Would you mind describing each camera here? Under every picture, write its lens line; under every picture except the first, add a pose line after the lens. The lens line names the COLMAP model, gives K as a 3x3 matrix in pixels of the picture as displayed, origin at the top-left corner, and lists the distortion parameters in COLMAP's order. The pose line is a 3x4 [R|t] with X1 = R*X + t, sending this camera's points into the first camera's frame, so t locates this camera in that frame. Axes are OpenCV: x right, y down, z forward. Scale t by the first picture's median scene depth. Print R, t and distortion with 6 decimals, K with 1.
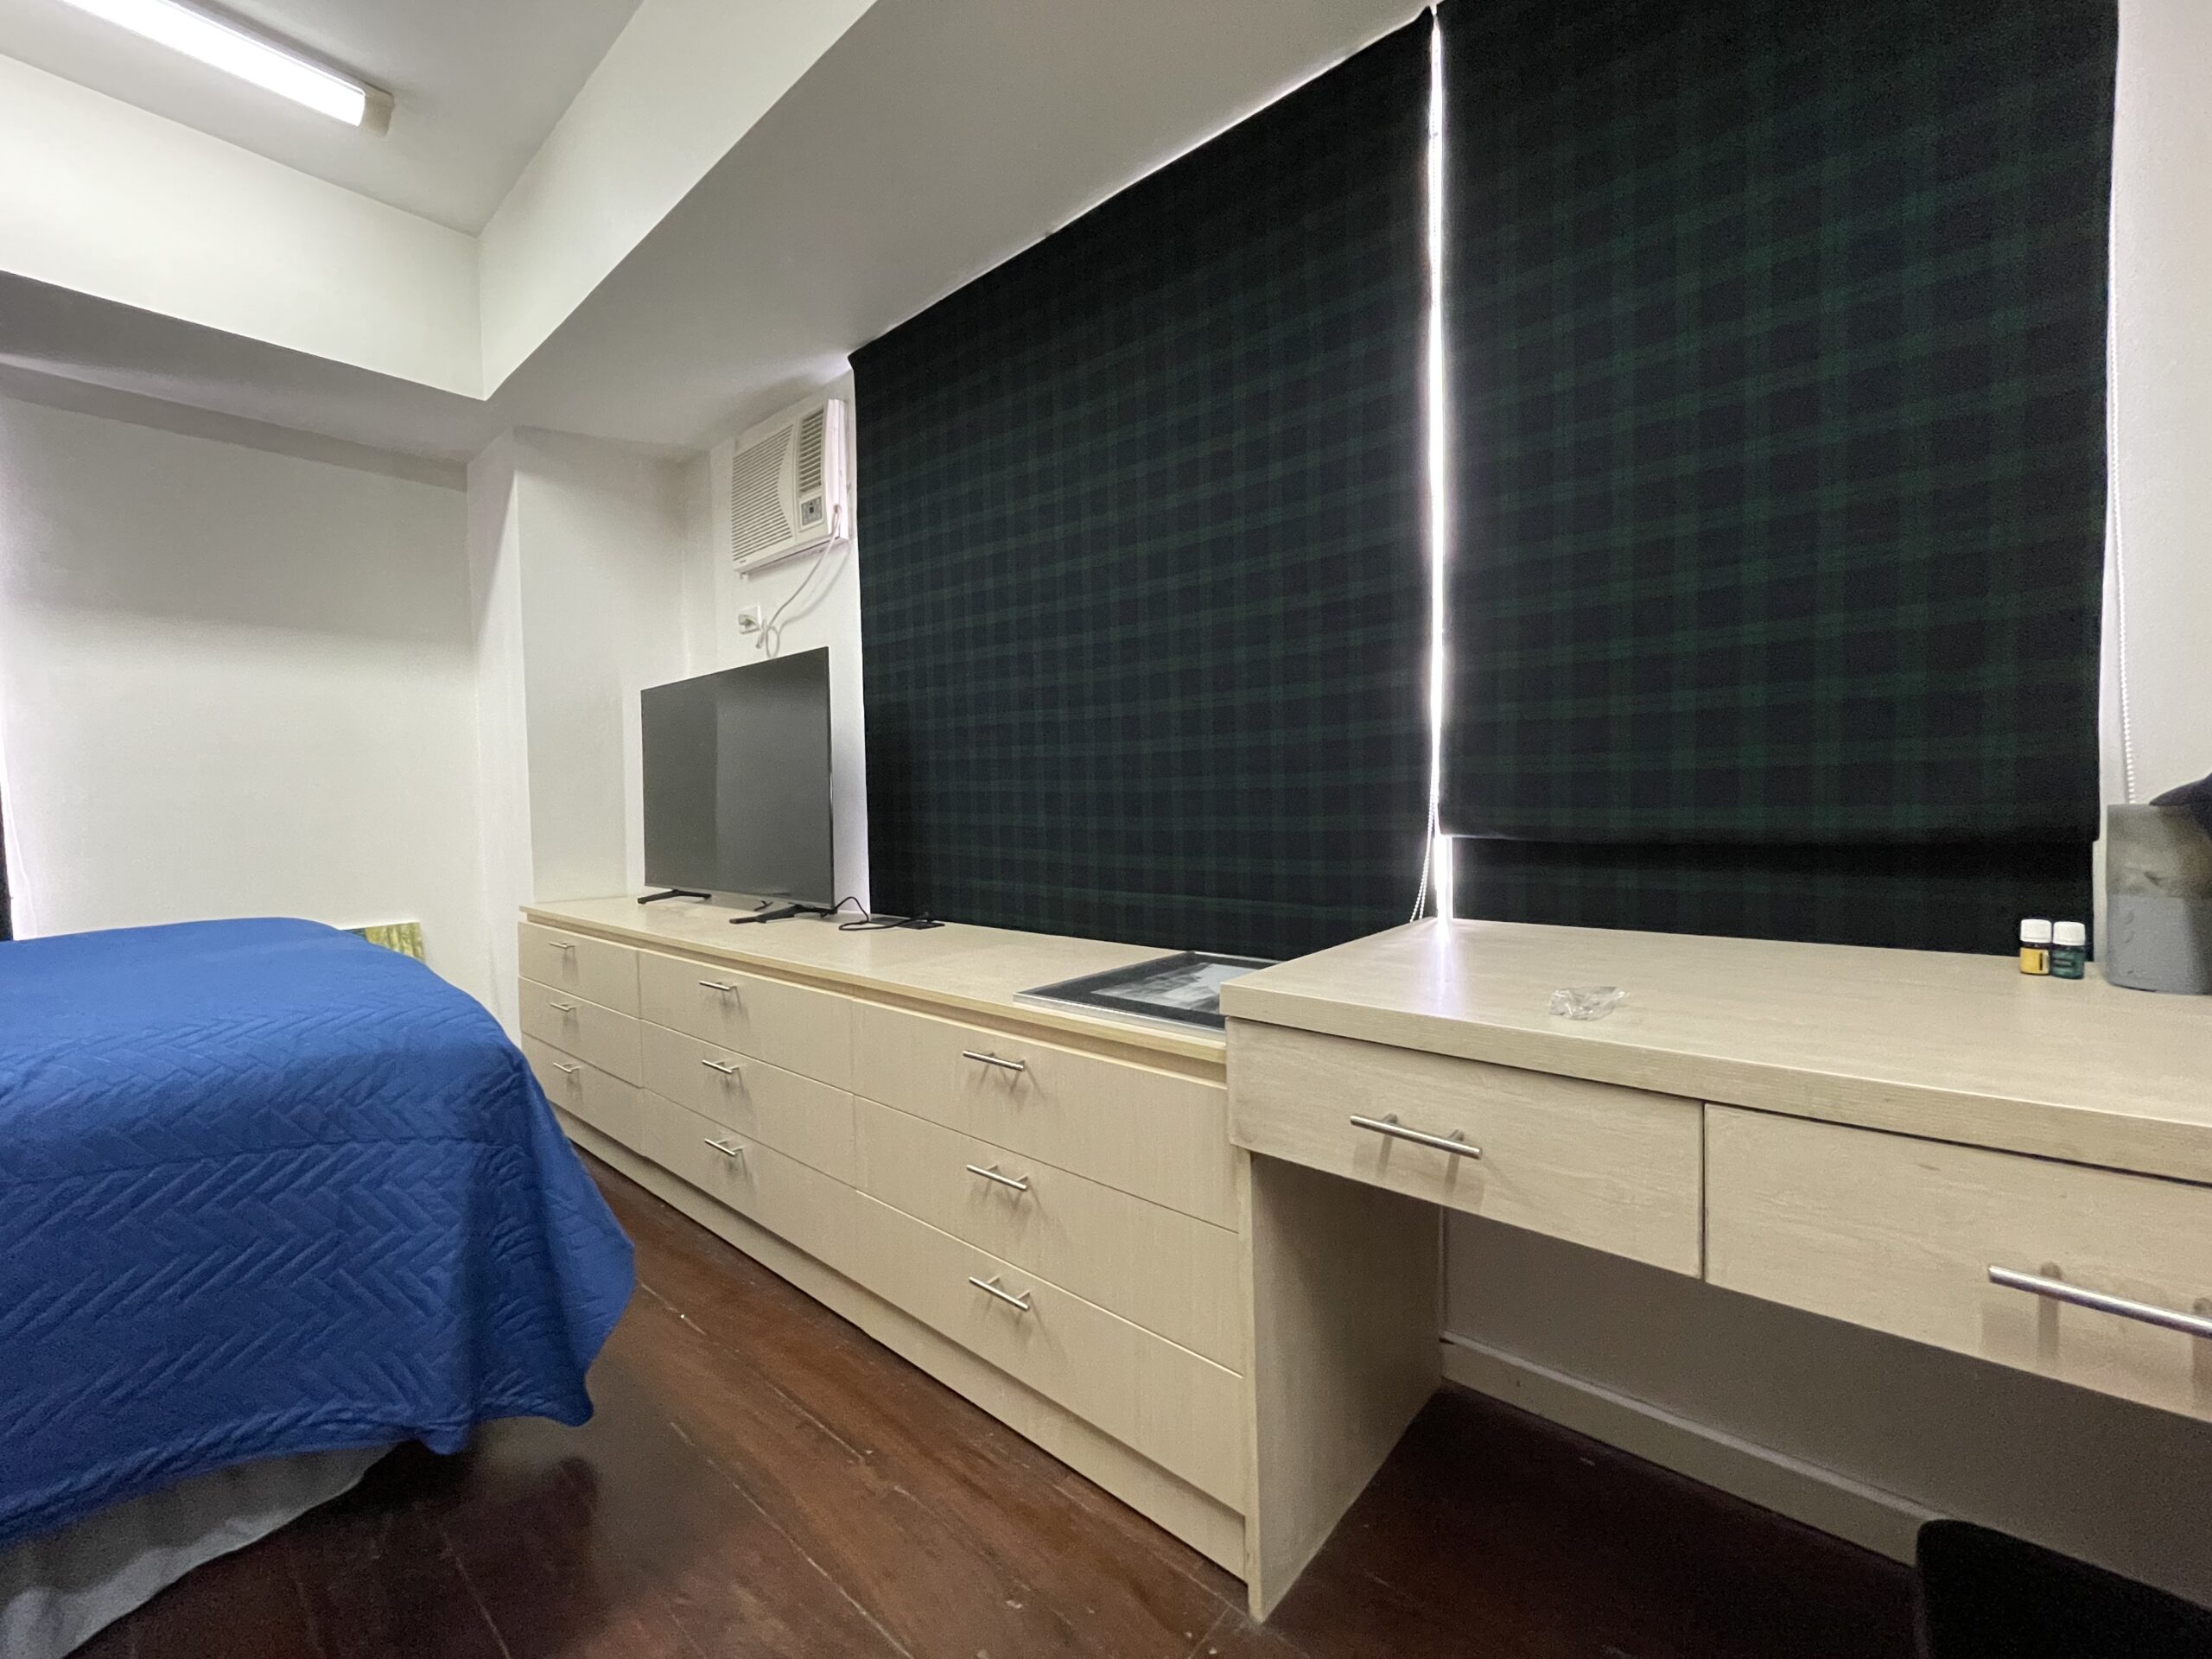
lens RADIAL K [[896.4, 0, 1102.2], [0, 896.4, 823.7], [0, 0, 1]] dist [0.002077, 0.000207]
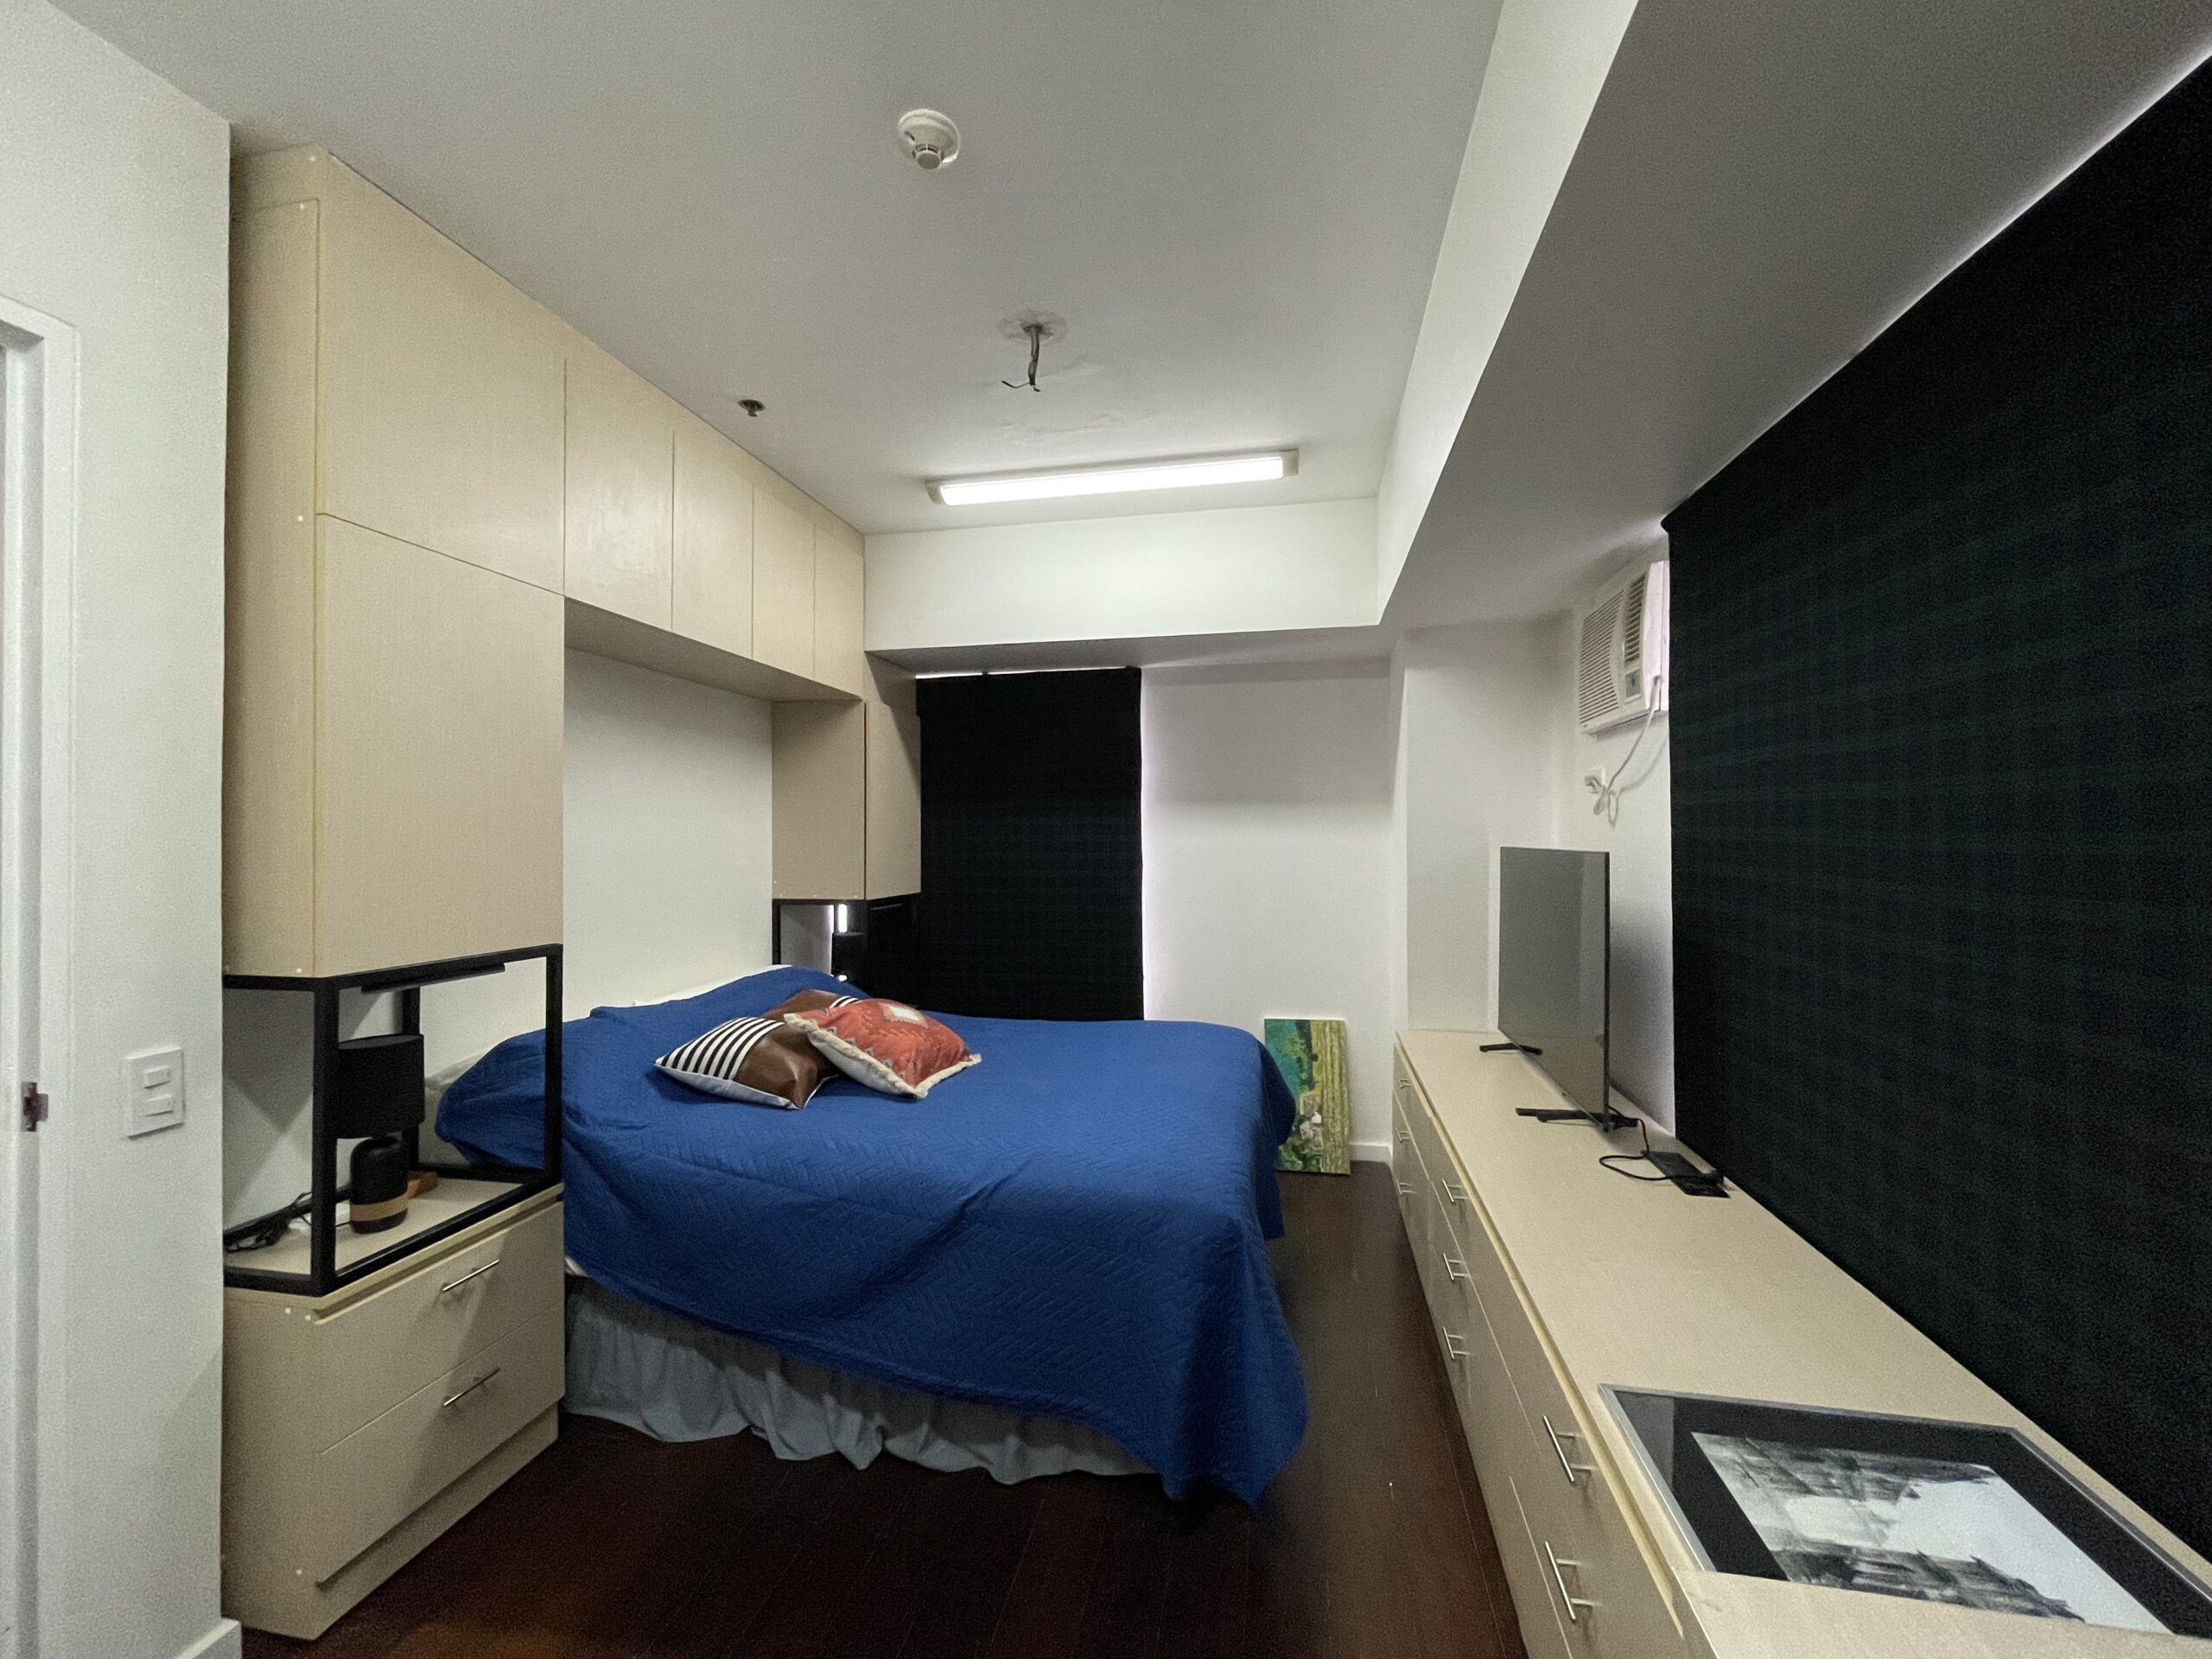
lens RADIAL K [[896.4, 0, 1112.2], [0, 896.4, 837.4], [0, 0, 1]] dist [0.002077, 0.000207]
pose [[0.499386, 0.020982, -0.866125, 0.218871], [-0.036407, 0.999332, 0.003218, -0.175028], [0.865614, 0.029926, 0.499816, 0.072706]]
